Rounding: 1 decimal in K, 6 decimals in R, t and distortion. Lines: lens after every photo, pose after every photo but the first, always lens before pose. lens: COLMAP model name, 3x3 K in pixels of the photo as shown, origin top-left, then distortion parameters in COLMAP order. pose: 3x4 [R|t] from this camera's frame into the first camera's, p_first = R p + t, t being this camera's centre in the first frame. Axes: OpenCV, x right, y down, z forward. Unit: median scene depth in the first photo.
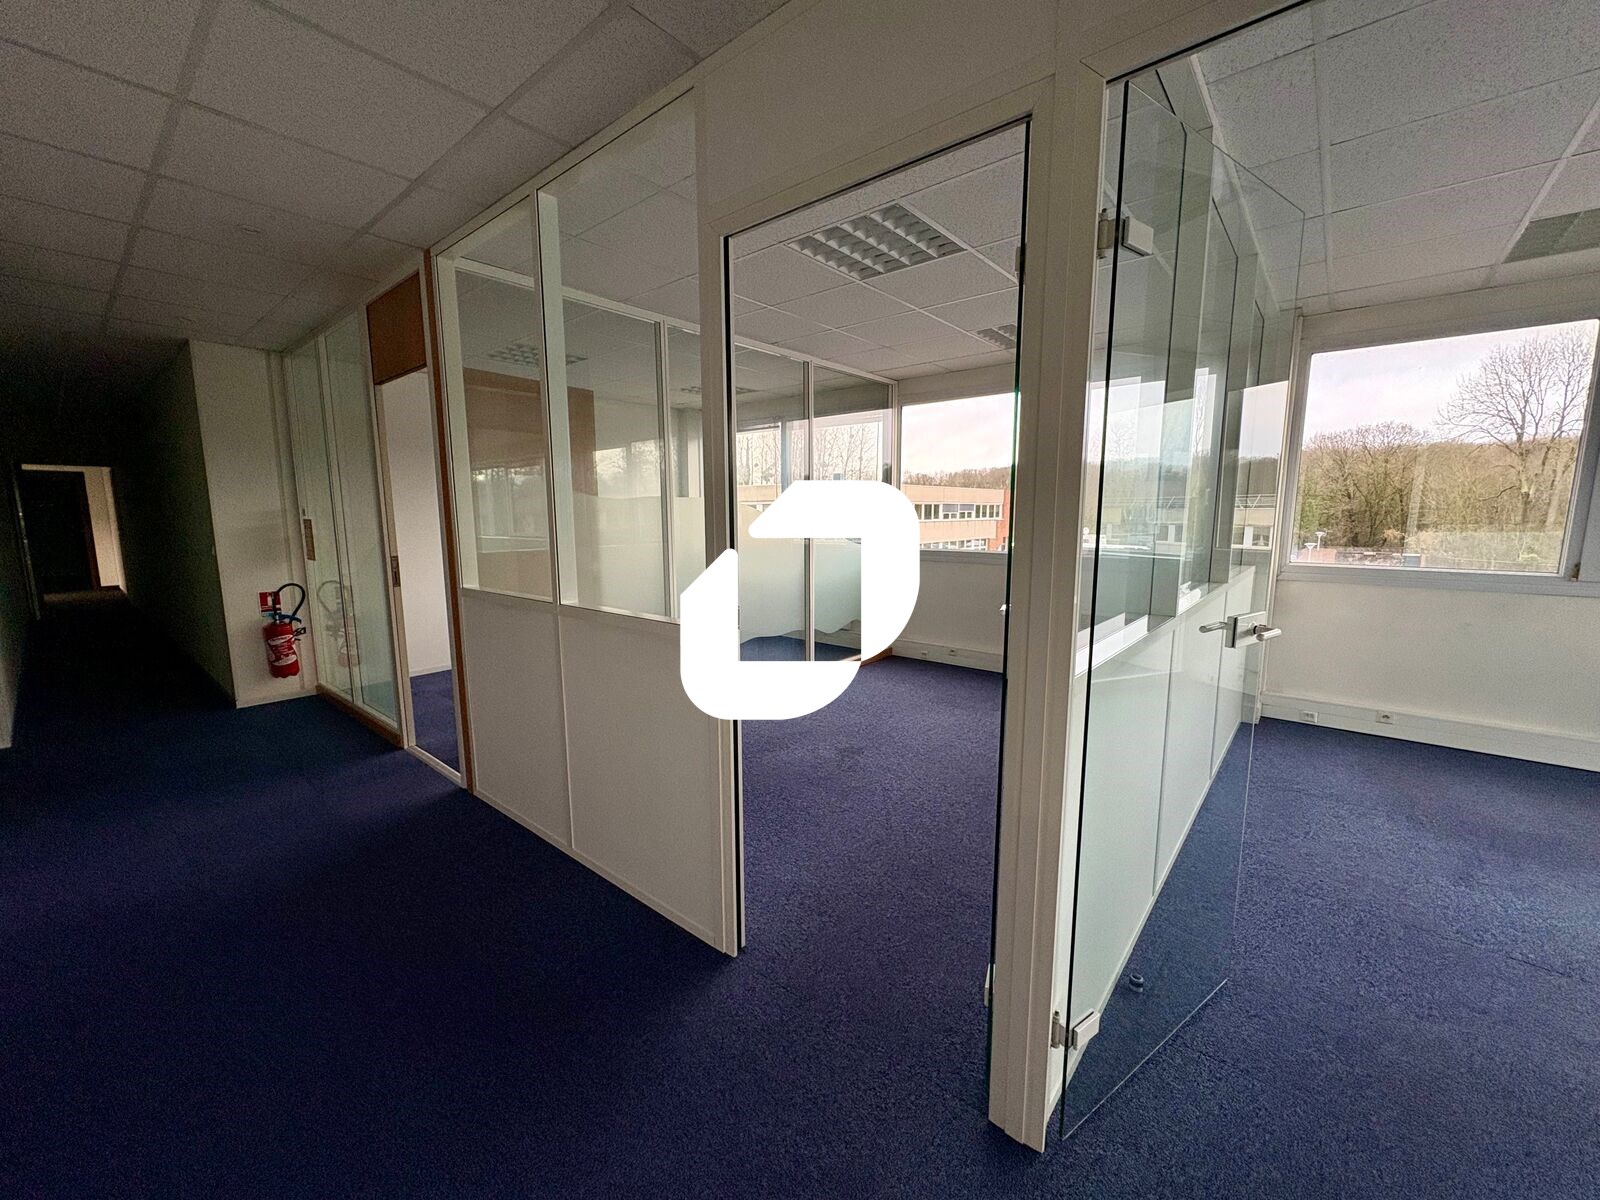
lens RADIAL K [[633.1, 0, 805.1], [0, 633.1, 600.5], [0, 0, 1]] dist [-0.002398, 0.000073]
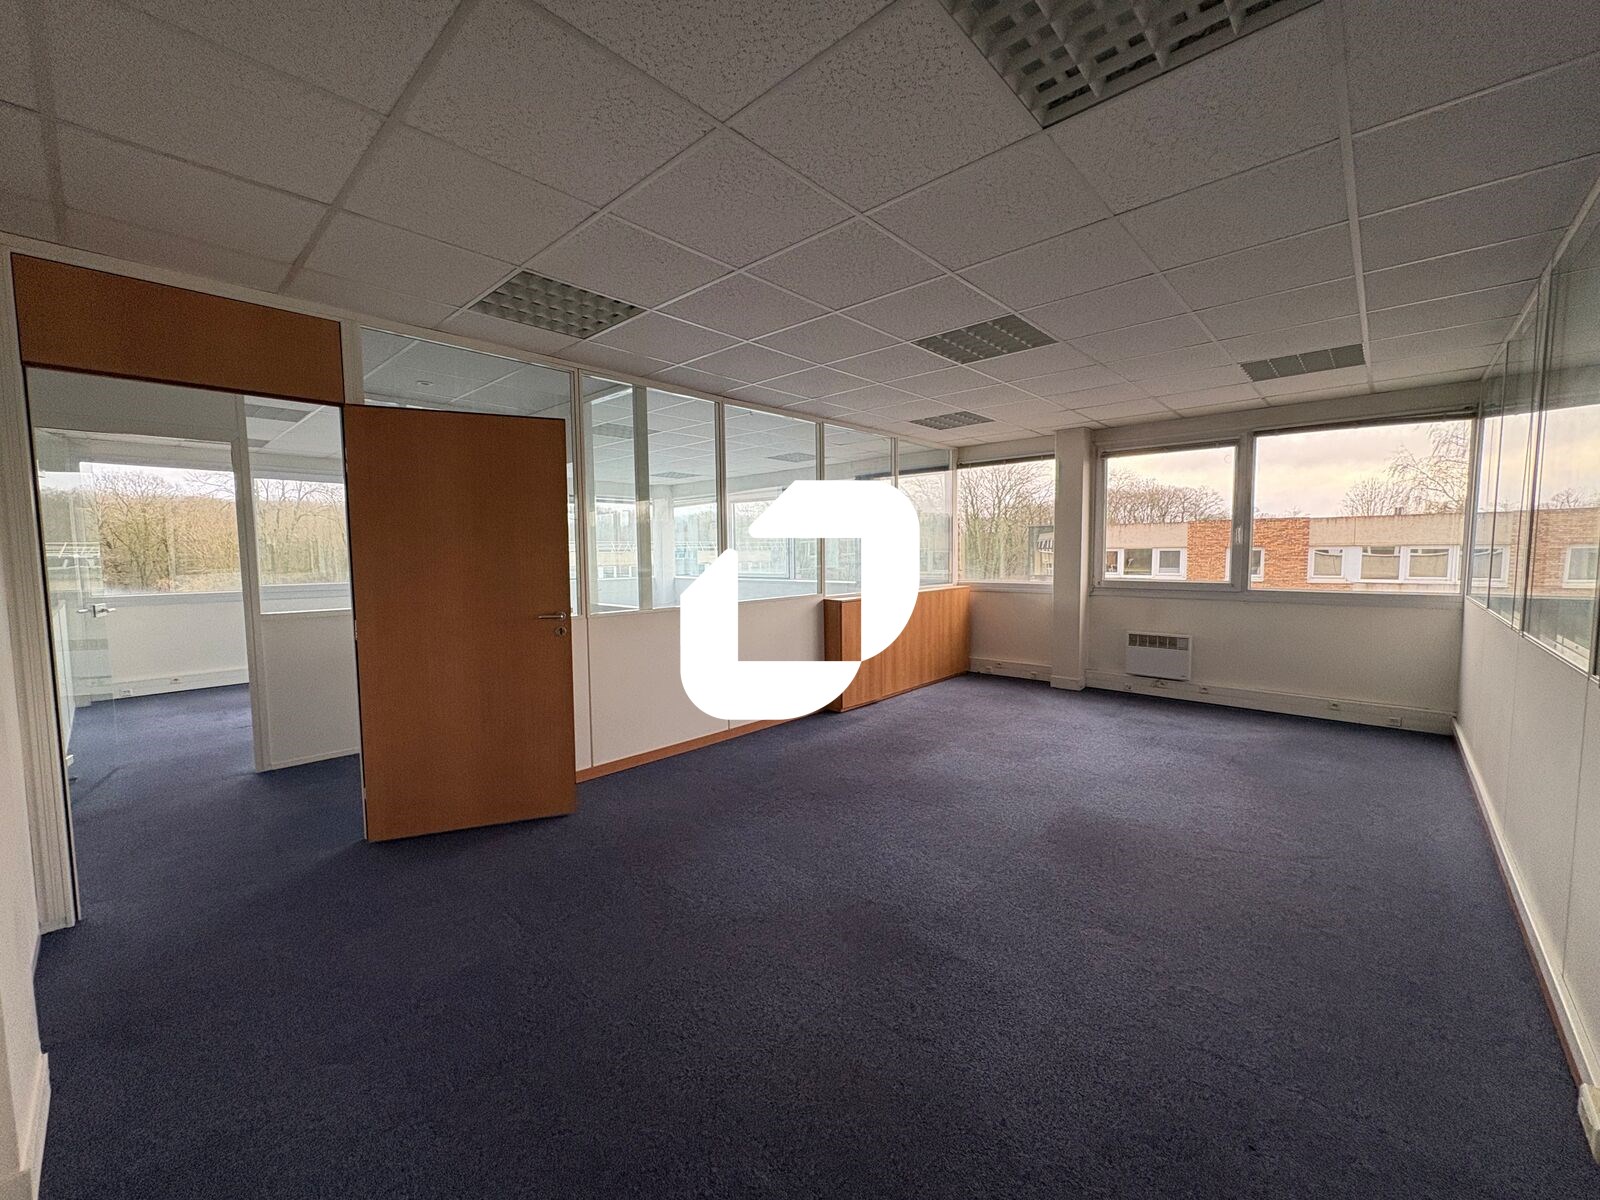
lens RADIAL K [[633.1, 0, 797.3], [0, 633.1, 602.2], [0, 0, 1]] dist [-0.002398, 0.000073]
pose [[0.039291, -0.076542, 0.996292, -0.072519], [0.150338, 0.986165, 0.069835, 0.010762], [-0.987854, 0.147036, 0.050254, -0.080539]]
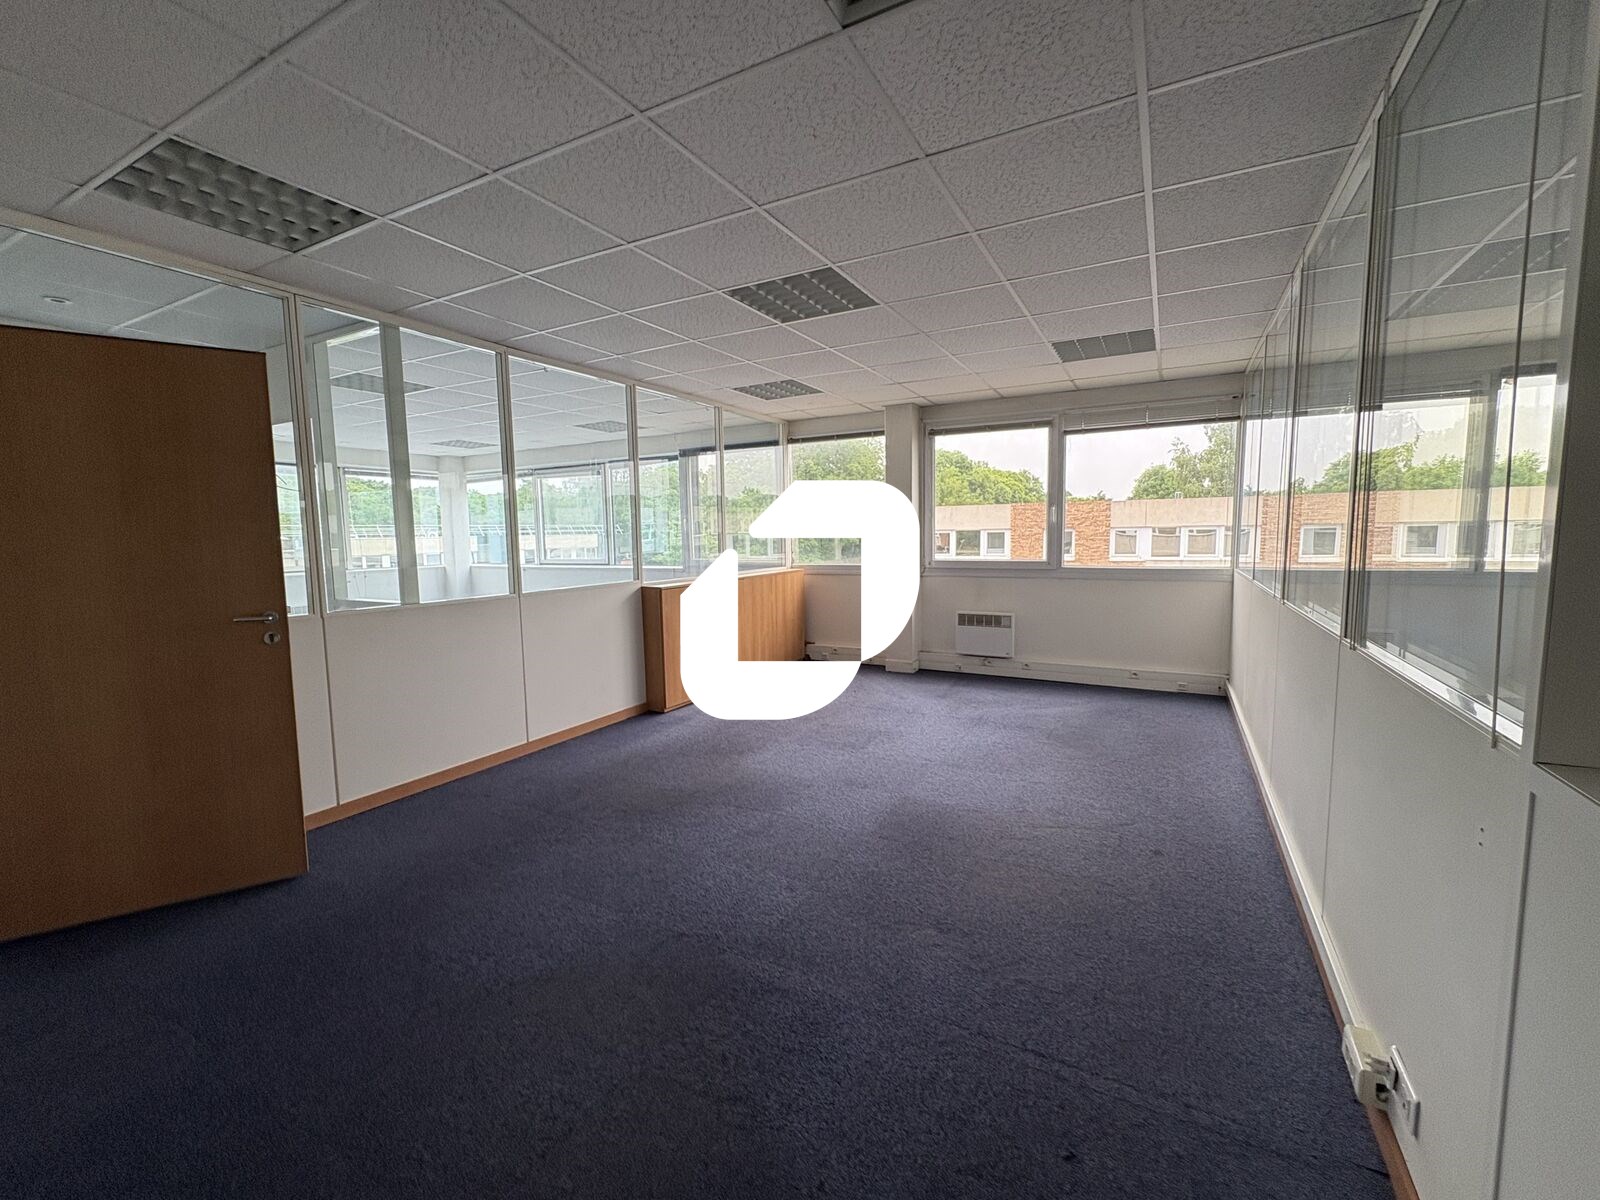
lens RADIAL K [[673.6, 0, 797.1], [0, 673.6, 605.7], [0, 0, 1]] dist [-0.003617, 0.000592]
pose [[-0.204417, -0.098363, 0.973929, -0.062472], [0.154036, 0.979311, 0.131237, 0.012951], [-0.966688, 0.176847, -0.185037, -0.087070]]
